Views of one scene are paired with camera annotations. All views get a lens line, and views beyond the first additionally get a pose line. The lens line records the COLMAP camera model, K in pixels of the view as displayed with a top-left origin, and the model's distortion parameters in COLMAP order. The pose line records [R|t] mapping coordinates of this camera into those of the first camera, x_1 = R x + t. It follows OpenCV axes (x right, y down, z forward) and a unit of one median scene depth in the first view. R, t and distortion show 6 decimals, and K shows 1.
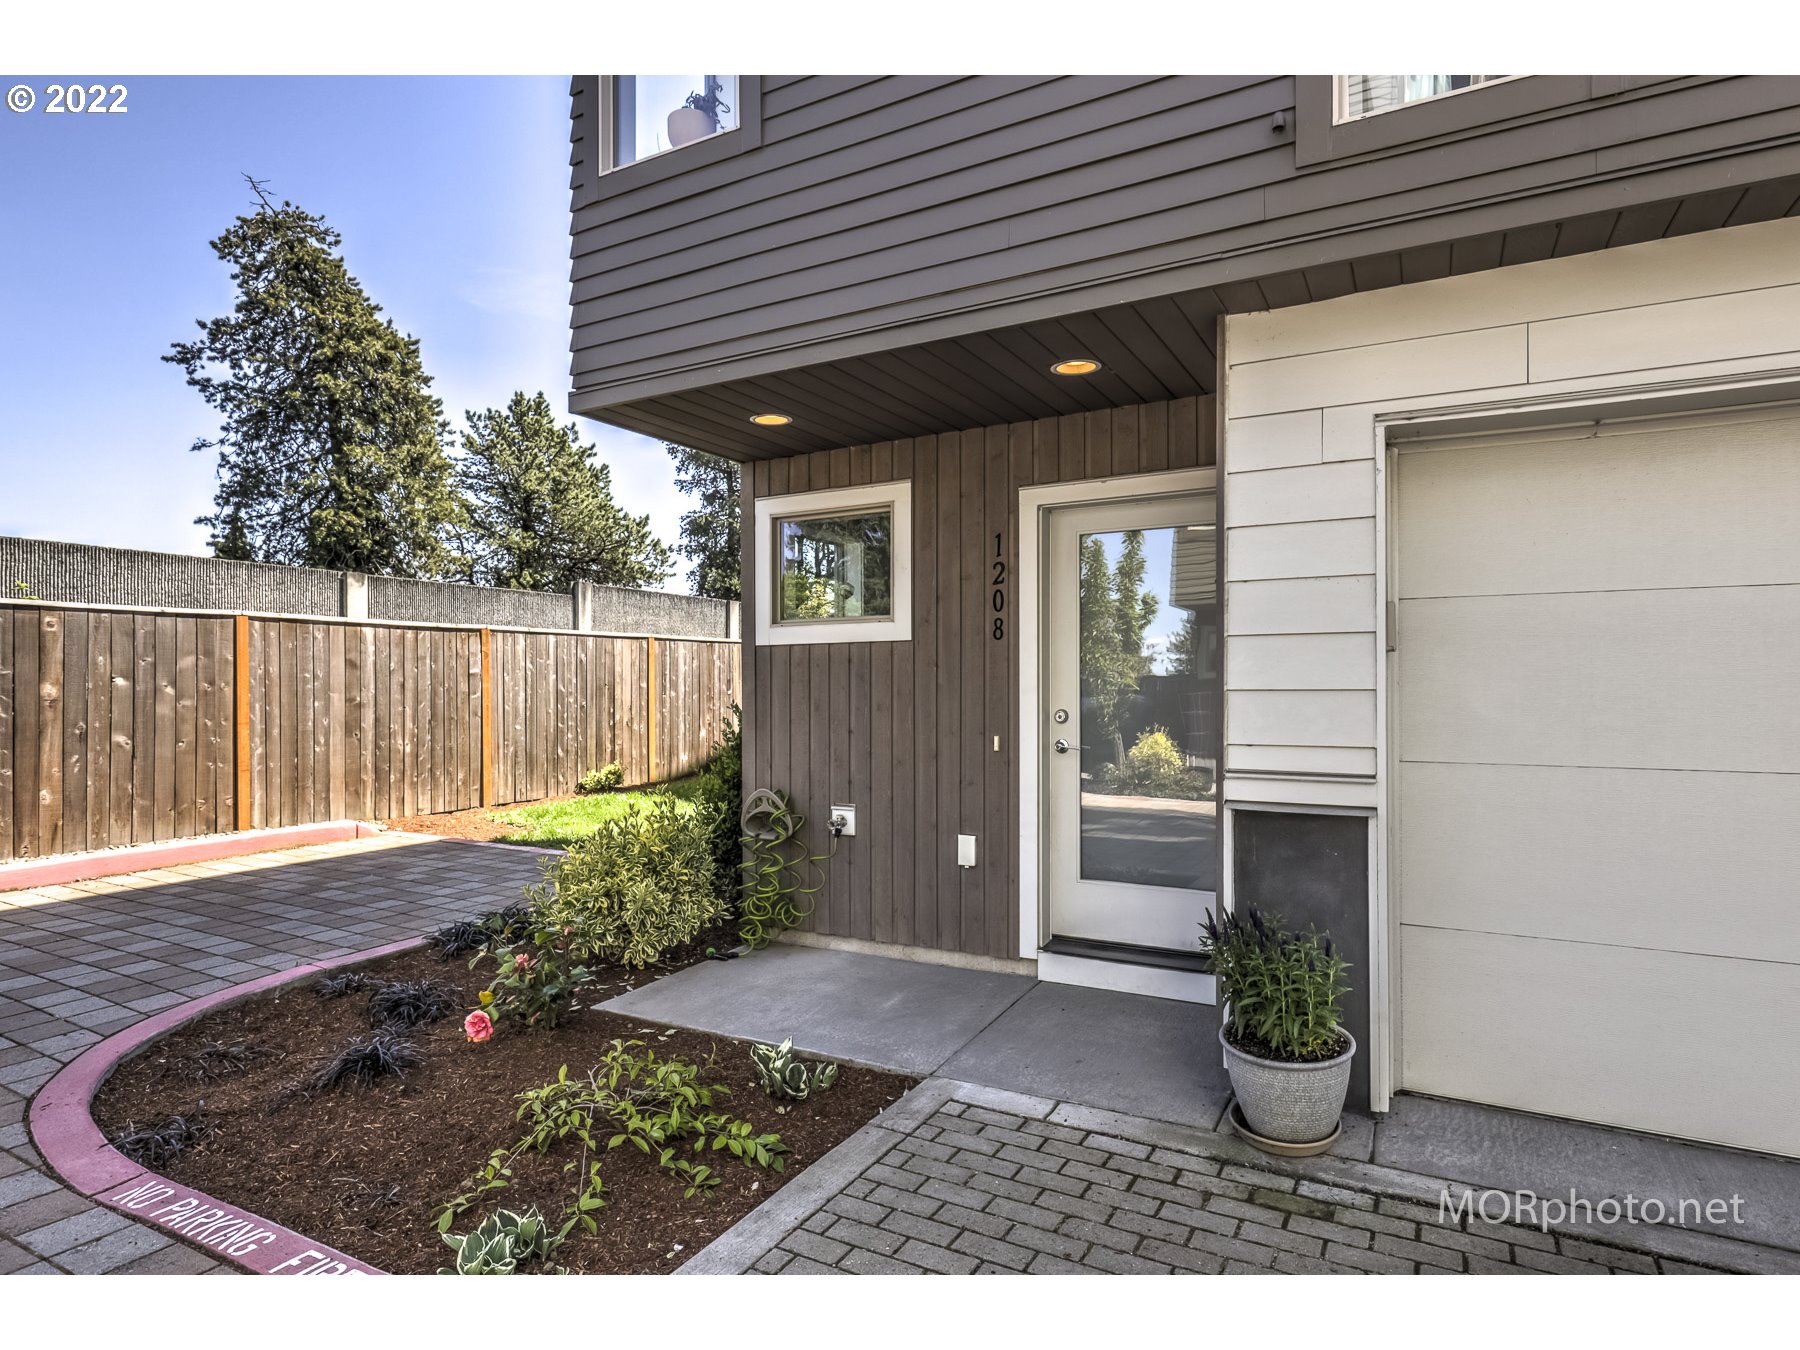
lens RADIAL K [[991.0, 0, 900.6], [0, 991.0, 681.0], [0, 0, 1]] dist [0.005718, -0.000091]
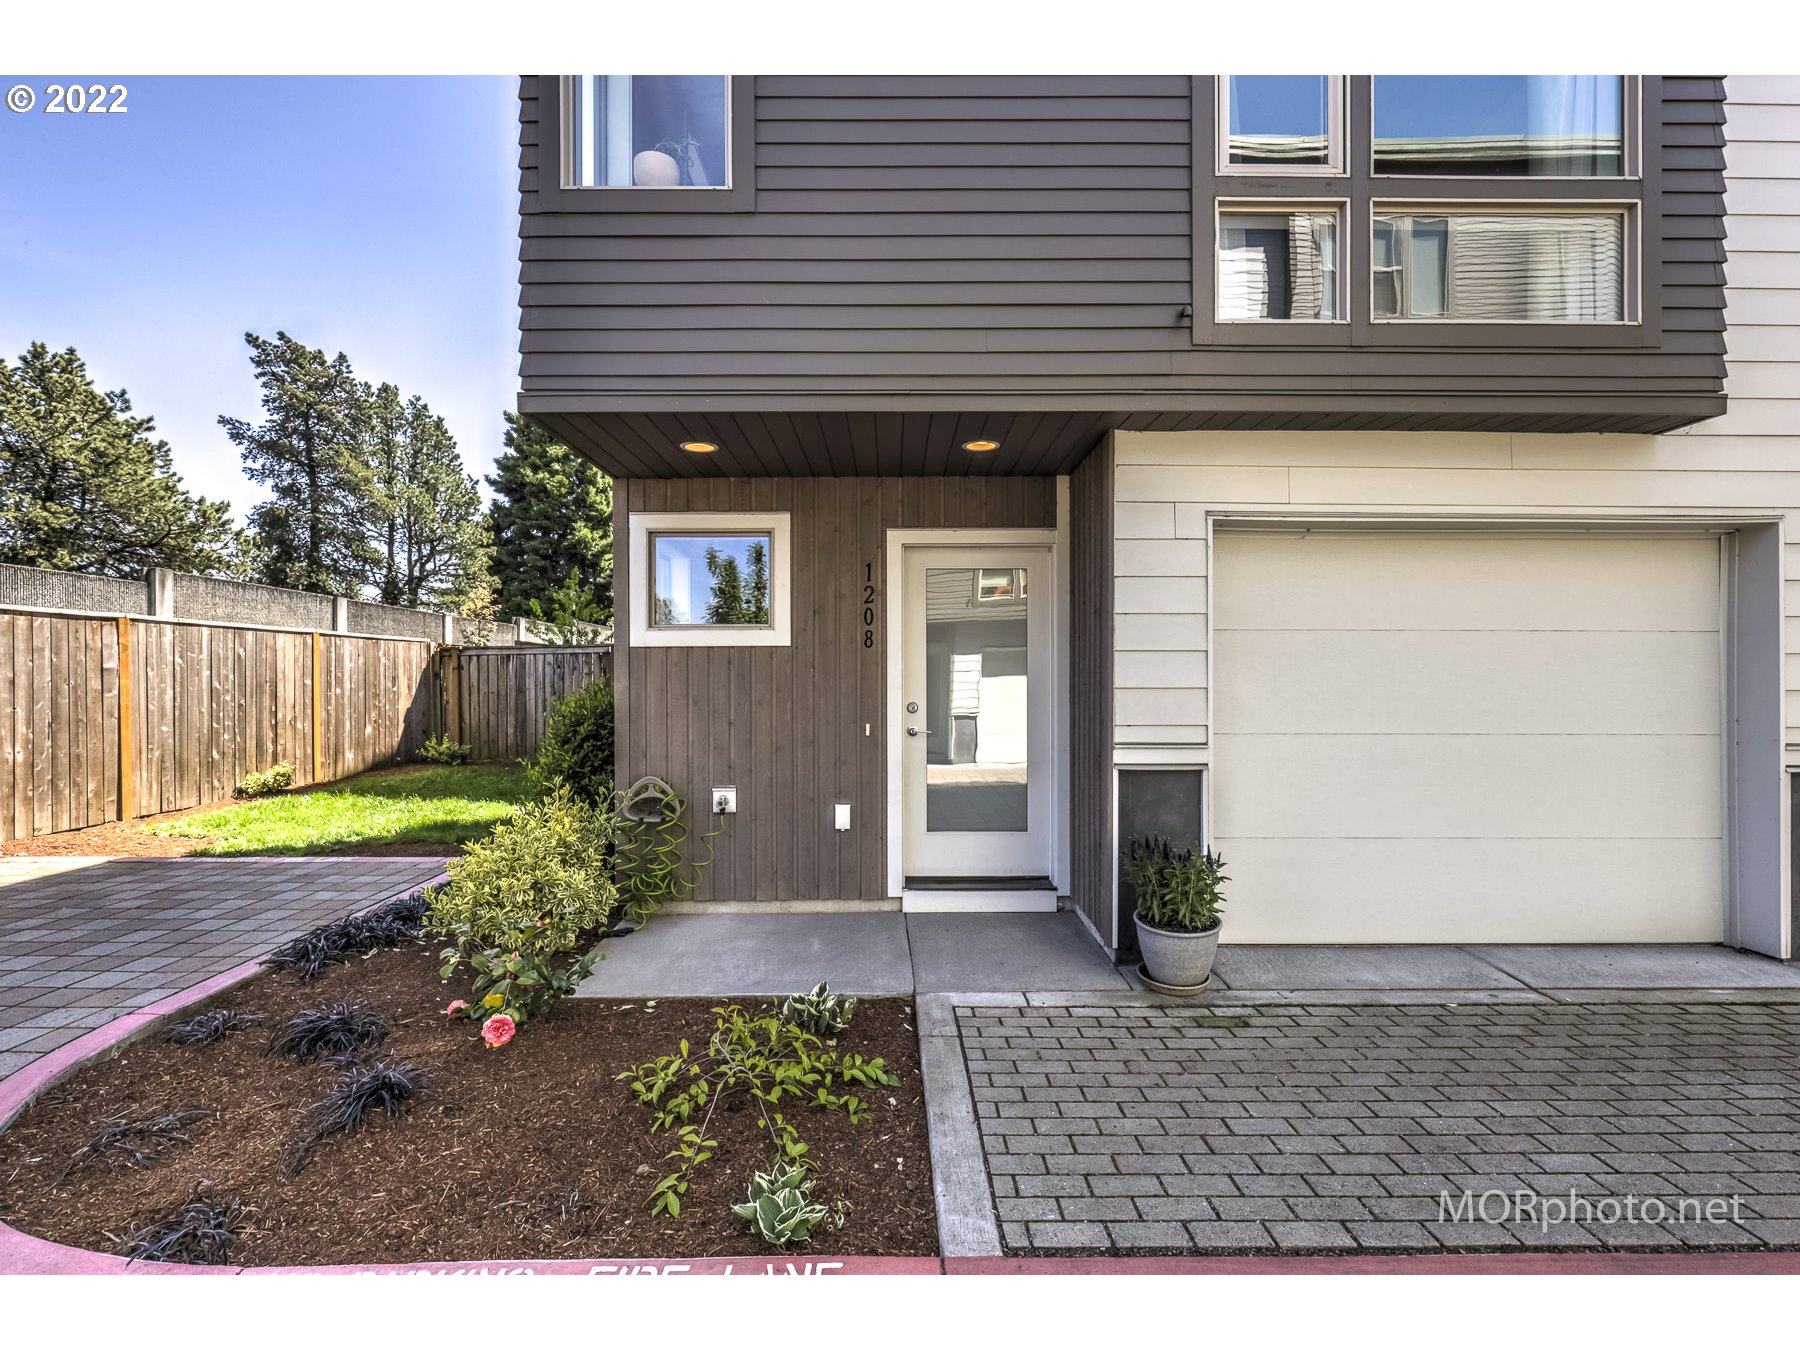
lens RADIAL K [[807.1, 0, 895.1], [0, 807.1, 681.8], [0, 0, 1]] dist [0.001601, 0.000900]
pose [[0.873512, 0.003130, 0.486792, -0.193380], [-0.004471, 0.999989, 0.001593, -0.000004], [-0.486782, -0.003567, 0.873516, 0.045922]]
